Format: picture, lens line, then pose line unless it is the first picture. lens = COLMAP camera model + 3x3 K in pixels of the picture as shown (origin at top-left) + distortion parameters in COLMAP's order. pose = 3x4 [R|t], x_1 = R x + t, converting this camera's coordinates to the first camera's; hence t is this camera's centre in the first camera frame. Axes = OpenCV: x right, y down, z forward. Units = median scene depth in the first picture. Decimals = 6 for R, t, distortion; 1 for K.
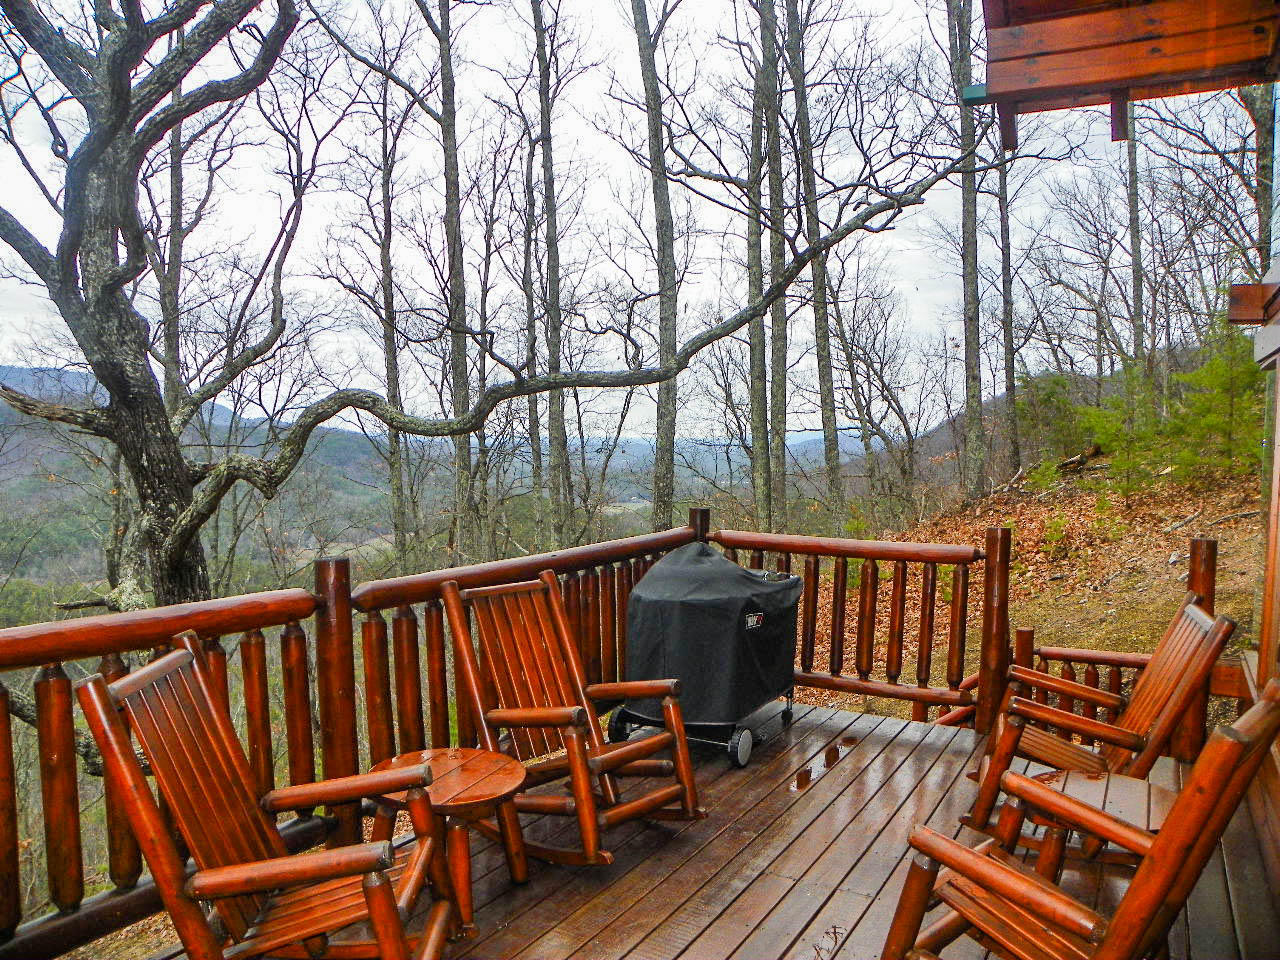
lens RADIAL K [[977.3, 0, 638.2], [0, 977.3, 476.9], [0, 0, 1]] dist [-0.159546, 0.110647]
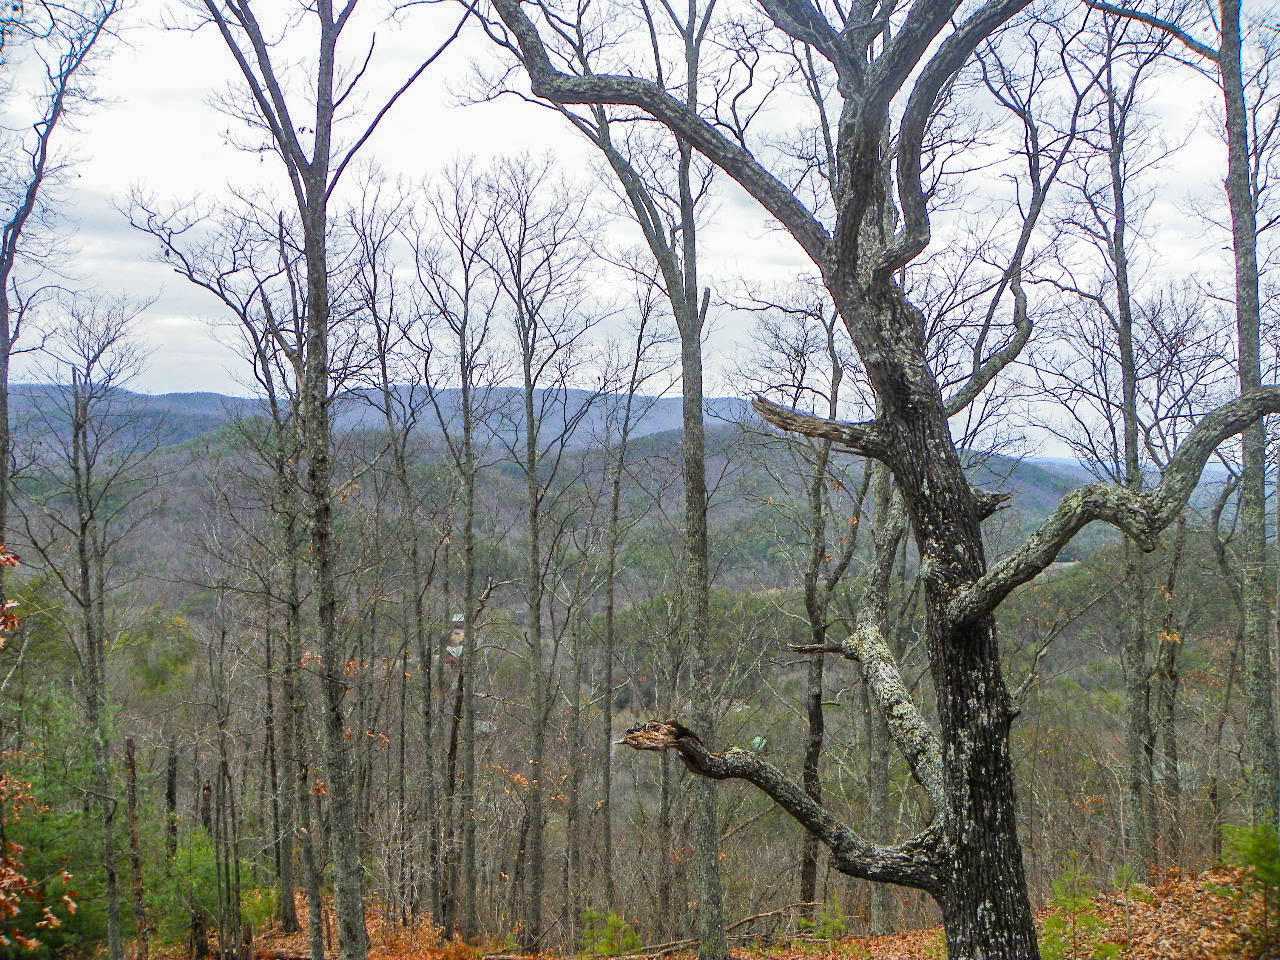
lens RADIAL K [[977.3, 0, 638.2], [0, 977.3, 476.9], [0, 0, 1]] dist [-0.159546, 0.110647]
pose [[0.793032, 0.013641, -0.609027, -0.221019], [-0.029016, 0.999460, -0.015396, -0.007090], [0.608488, 0.029881, 0.793000, 0.216268]]
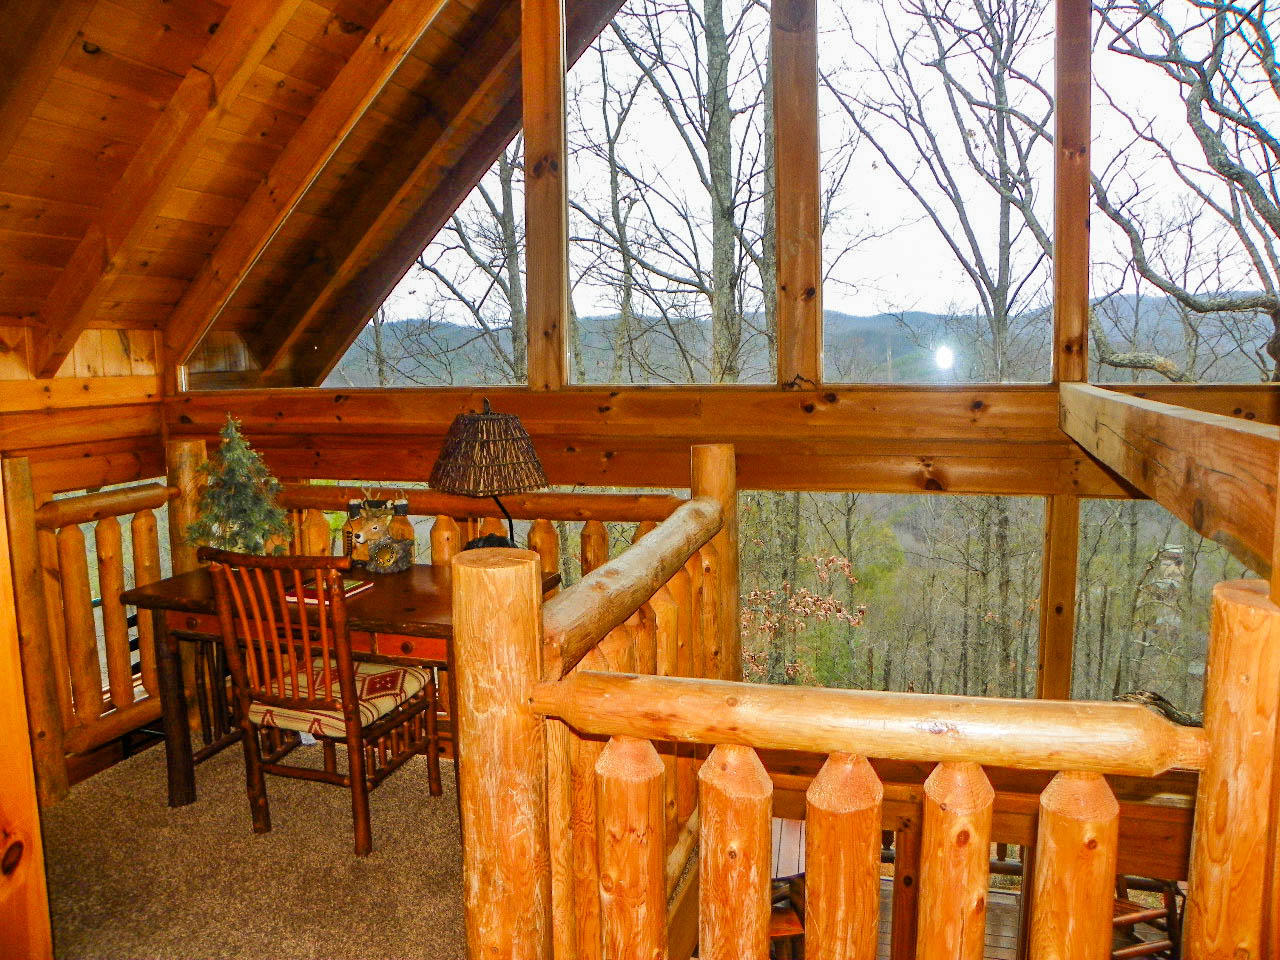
lens RADIAL K [[977.3, 0, 638.2], [0, 977.3, 476.9], [0, 0, 1]] dist [-0.159546, 0.110647]
pose [[0.210552, 0.094135, -0.973040, 0.391065], [-0.023085, 0.995554, 0.091318, -0.218478], [0.977310, 0.003236, 0.211789, -0.158500]]
